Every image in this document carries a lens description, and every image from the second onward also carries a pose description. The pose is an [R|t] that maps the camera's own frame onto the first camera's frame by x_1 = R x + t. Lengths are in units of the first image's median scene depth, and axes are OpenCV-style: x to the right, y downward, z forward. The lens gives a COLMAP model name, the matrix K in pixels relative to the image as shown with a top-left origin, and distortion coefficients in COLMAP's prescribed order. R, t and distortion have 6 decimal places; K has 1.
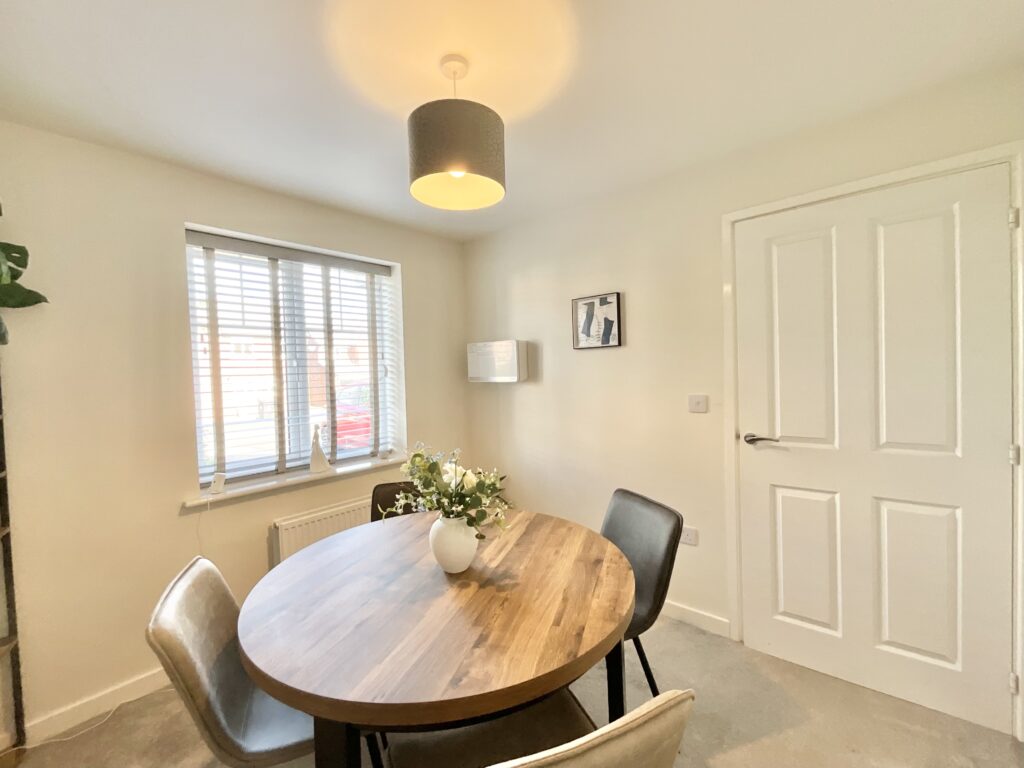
lens RADIAL K [[423.5, 0, 510.8], [0, 423.5, 383.7], [0, 0, 1]] dist [-0.007821, 0.001961]
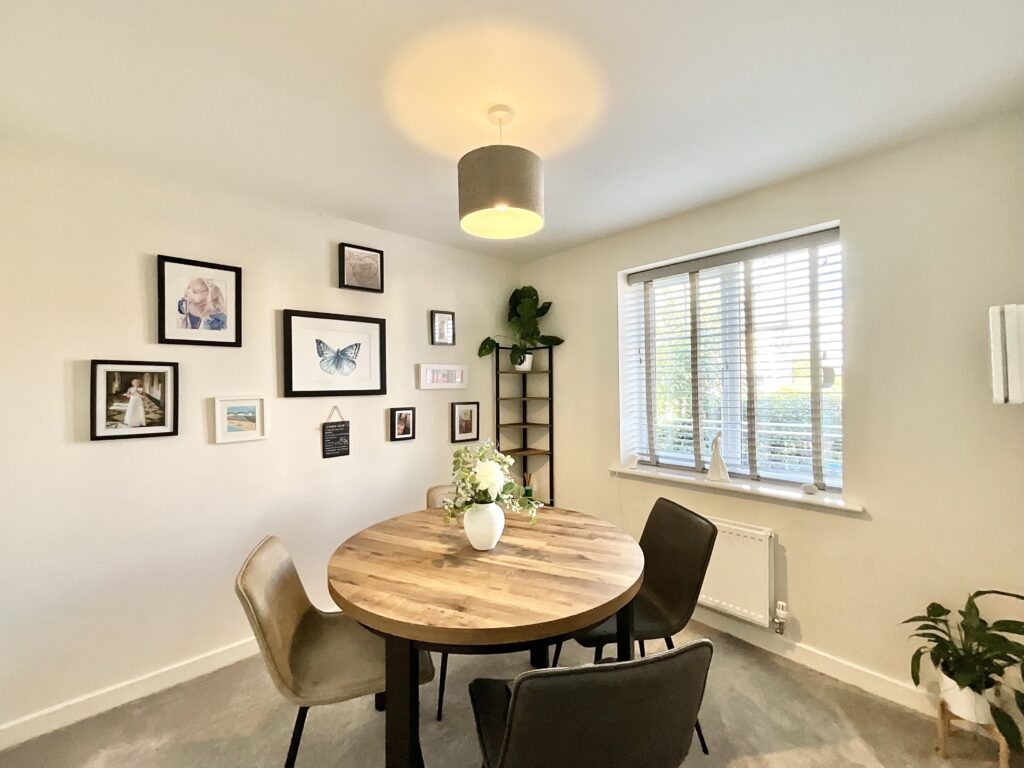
lens RADIAL K [[423.5, 0, 510.4], [0, 423.5, 383.1], [0, 0, 1]] dist [-0.007821, 0.001961]
pose [[-0.096530, 0.026582, -0.994975, 1.035741], [-0.014260, 0.999504, 0.028086, -0.063717], [0.995228, 0.016899, -0.096103, 1.171393]]
